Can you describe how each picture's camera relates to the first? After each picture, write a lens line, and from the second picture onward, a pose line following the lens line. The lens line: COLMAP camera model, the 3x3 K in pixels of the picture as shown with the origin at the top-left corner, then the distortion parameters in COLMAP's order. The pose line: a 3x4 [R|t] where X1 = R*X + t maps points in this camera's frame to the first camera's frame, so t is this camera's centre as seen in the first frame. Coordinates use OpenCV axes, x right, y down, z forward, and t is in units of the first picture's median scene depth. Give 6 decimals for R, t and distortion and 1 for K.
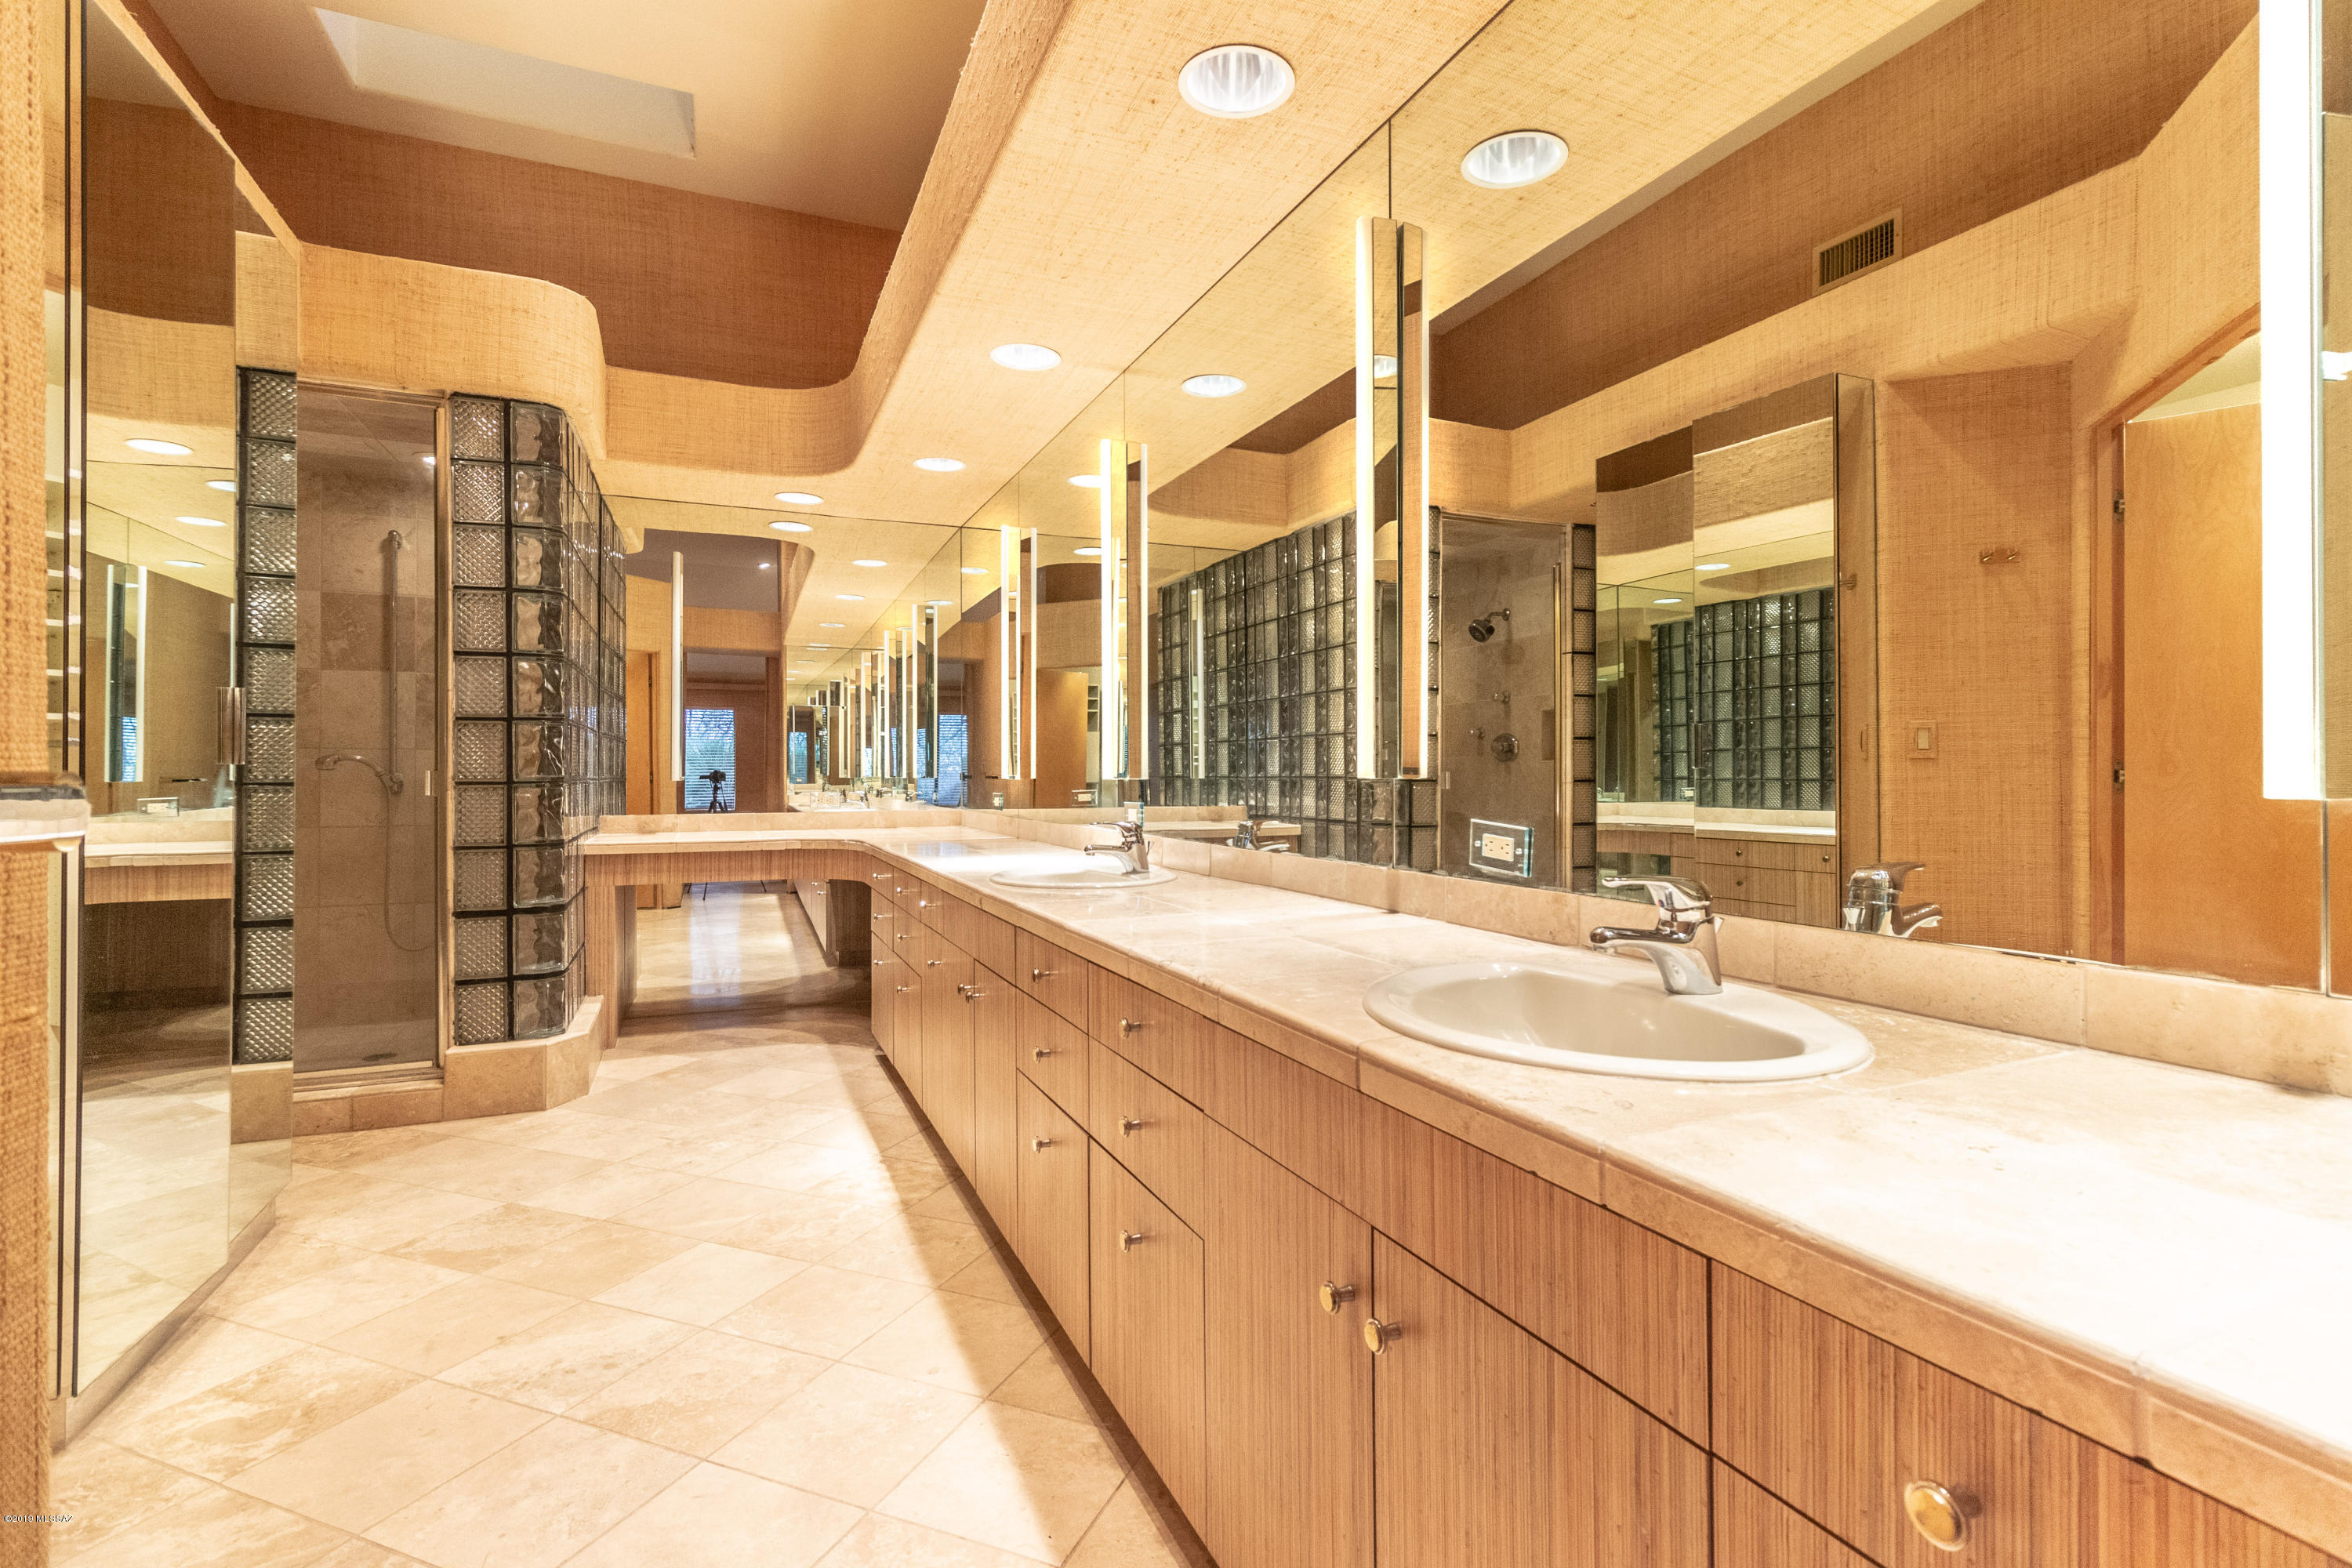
lens RADIAL K [[1102.2, 0, 1178.7], [0, 1102.2, 748.4], [0, 0, 1]] dist [0.004284, 0.000373]
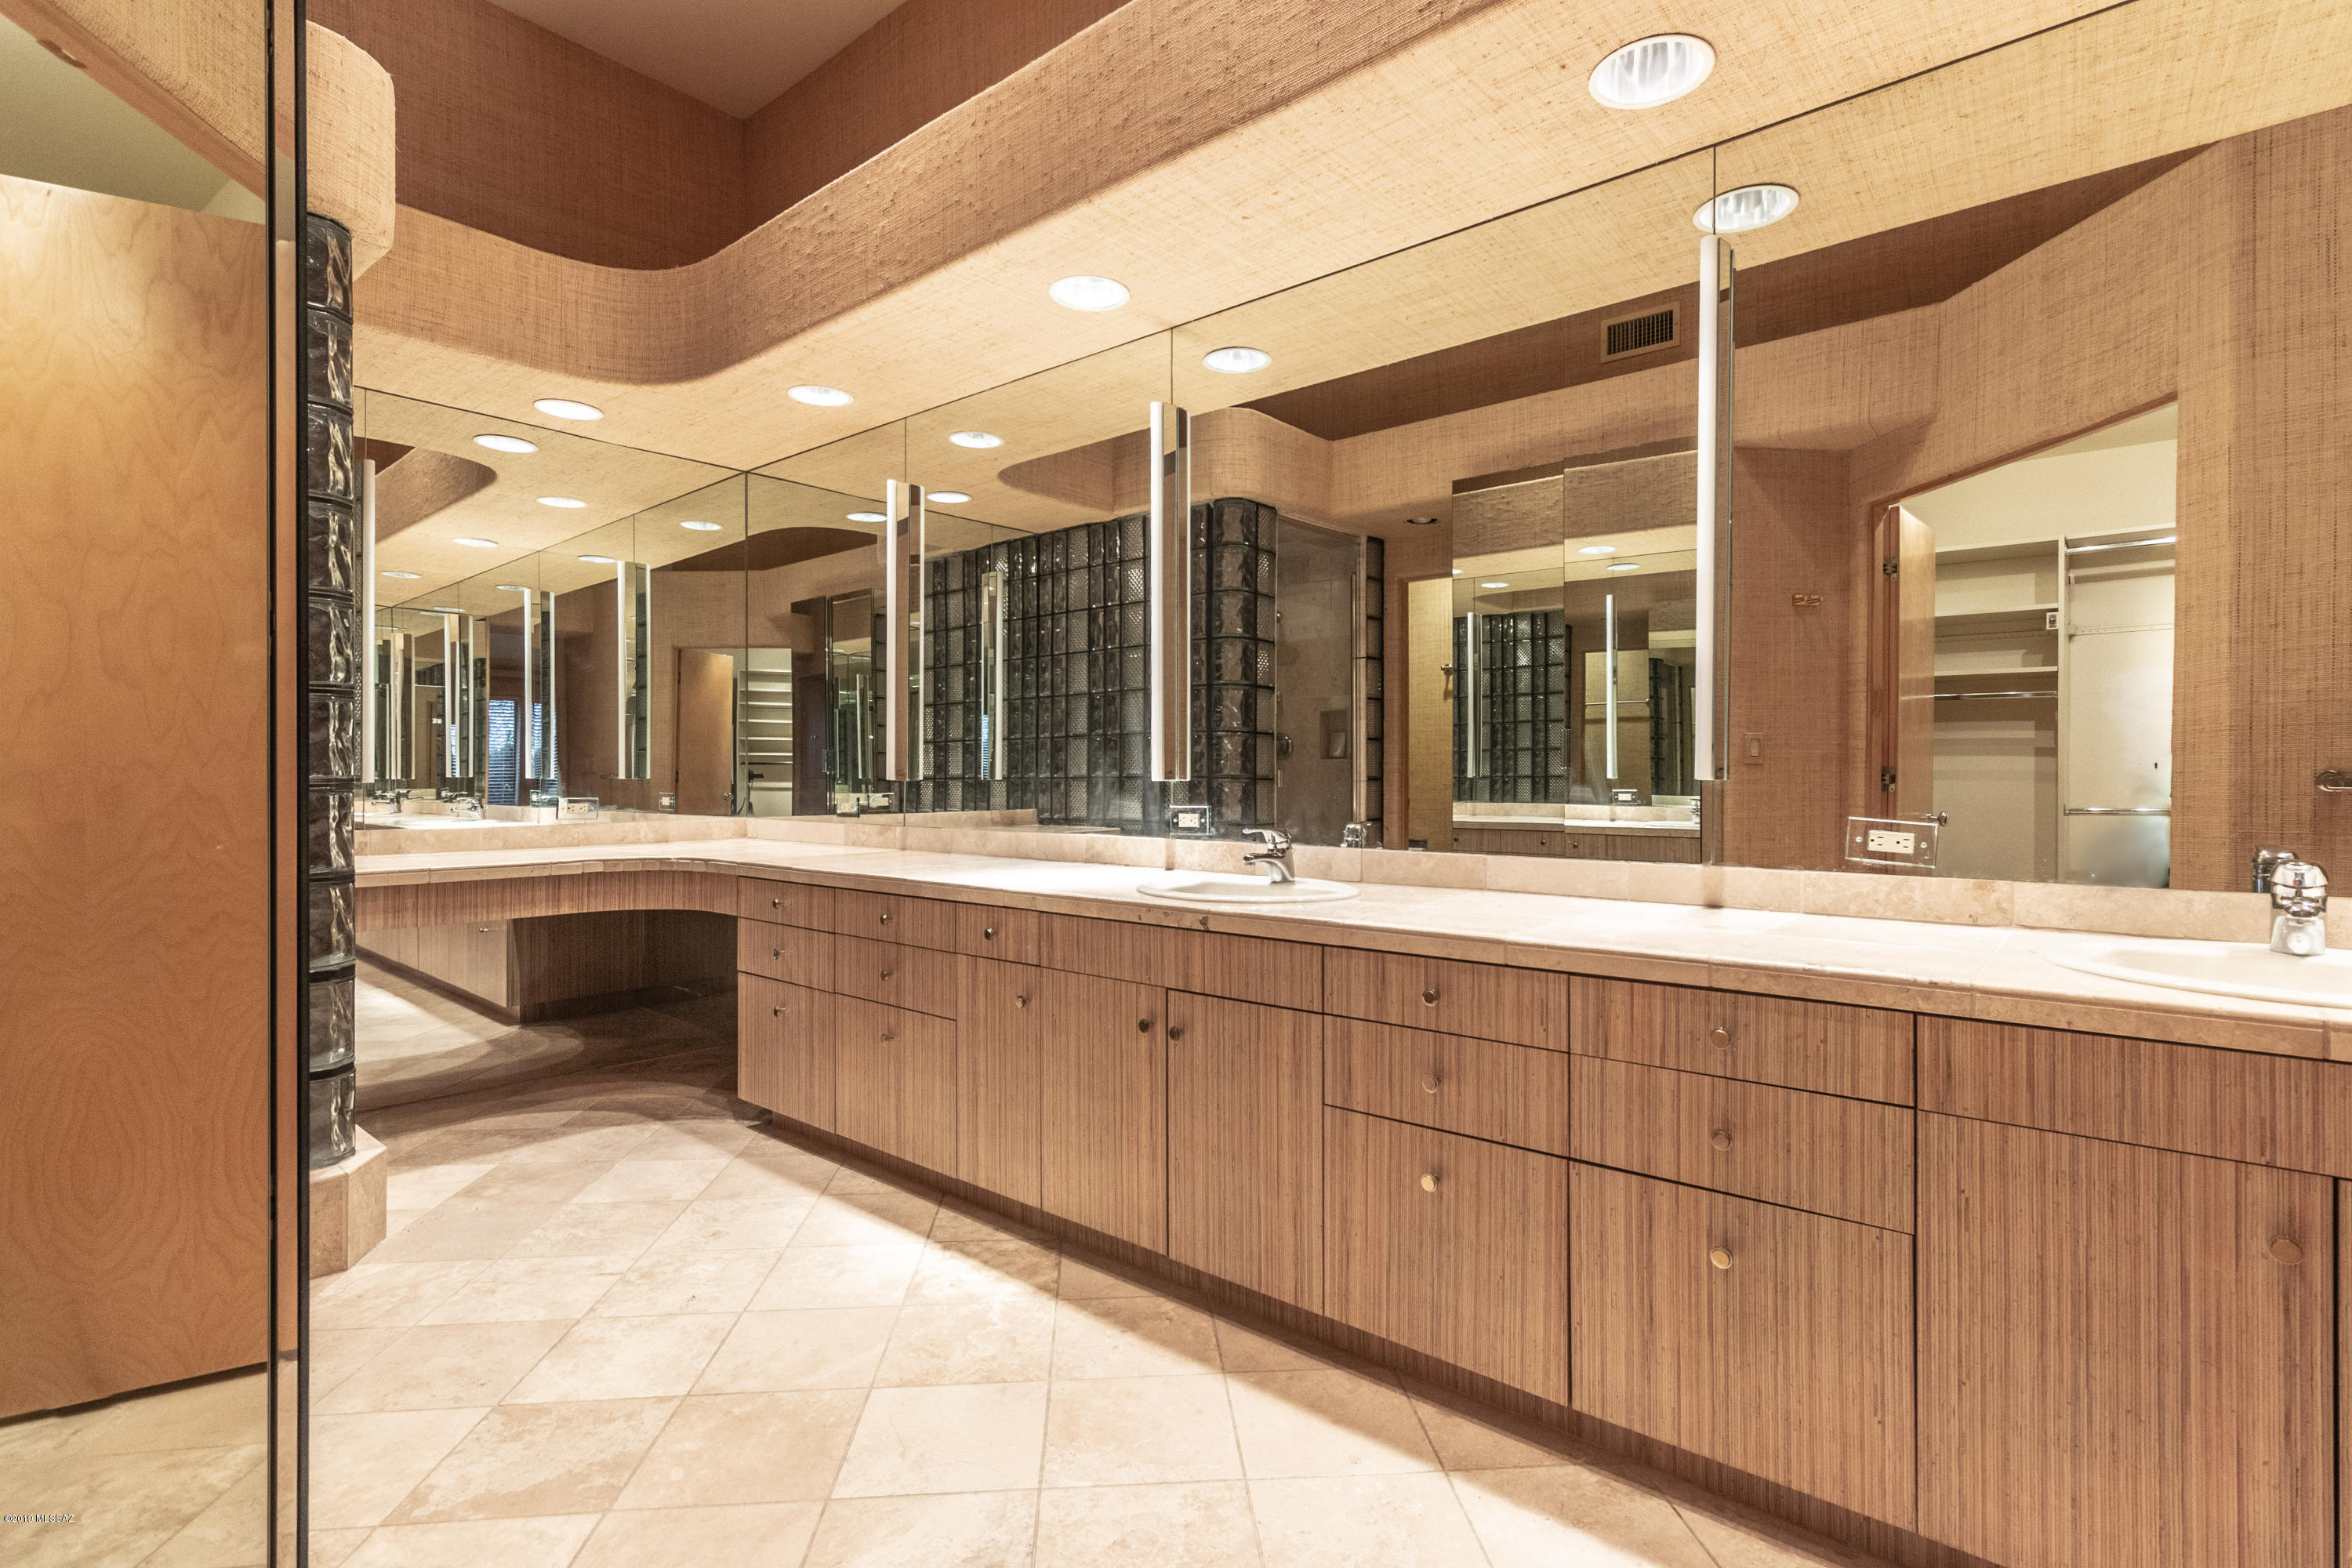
lens RADIAL K [[1133.9, 0, 1179.8], [0, 1133.9, 758.1], [0, 0, 1]] dist [-0.000823, -0.001377]
pose [[0.895165, 0.003689, 0.445719, -0.451567], [-0.009163, 0.999907, 0.010127, 0.000411], [-0.445641, -0.013150, 0.895115, 0.159443]]
